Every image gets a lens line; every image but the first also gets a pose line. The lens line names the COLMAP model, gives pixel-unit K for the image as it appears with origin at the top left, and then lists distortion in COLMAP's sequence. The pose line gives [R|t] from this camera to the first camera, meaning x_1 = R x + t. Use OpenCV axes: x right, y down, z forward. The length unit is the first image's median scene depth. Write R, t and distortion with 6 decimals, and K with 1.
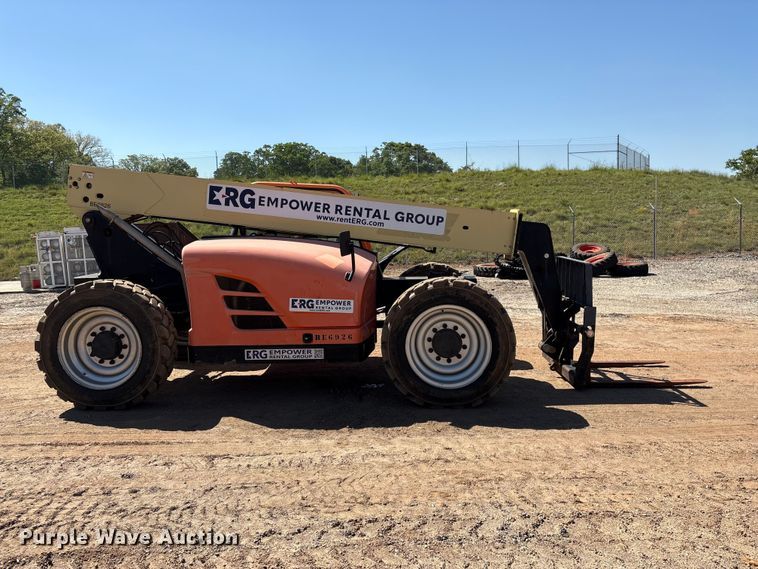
lens RADIAL K [[574.3, 0, 376.5], [0, 574.3, 283.8], [0, 0, 1]] dist [0.052337, -0.047095]
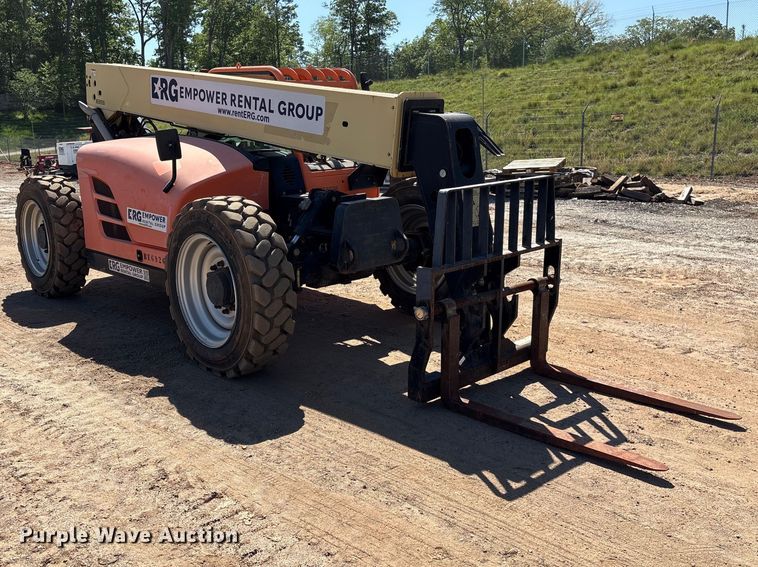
lens RADIAL K [[705.9, 0, 313.6], [0, 705.9, 284.6], [0, 0, 1]] dist [0.014984, 0.007605]
pose [[0.666110, 0.163114, -0.727799, 0.743624], [-0.061180, 0.984454, 0.164641, -0.047600], [0.743340, -0.065142, 0.665734, 0.428427]]
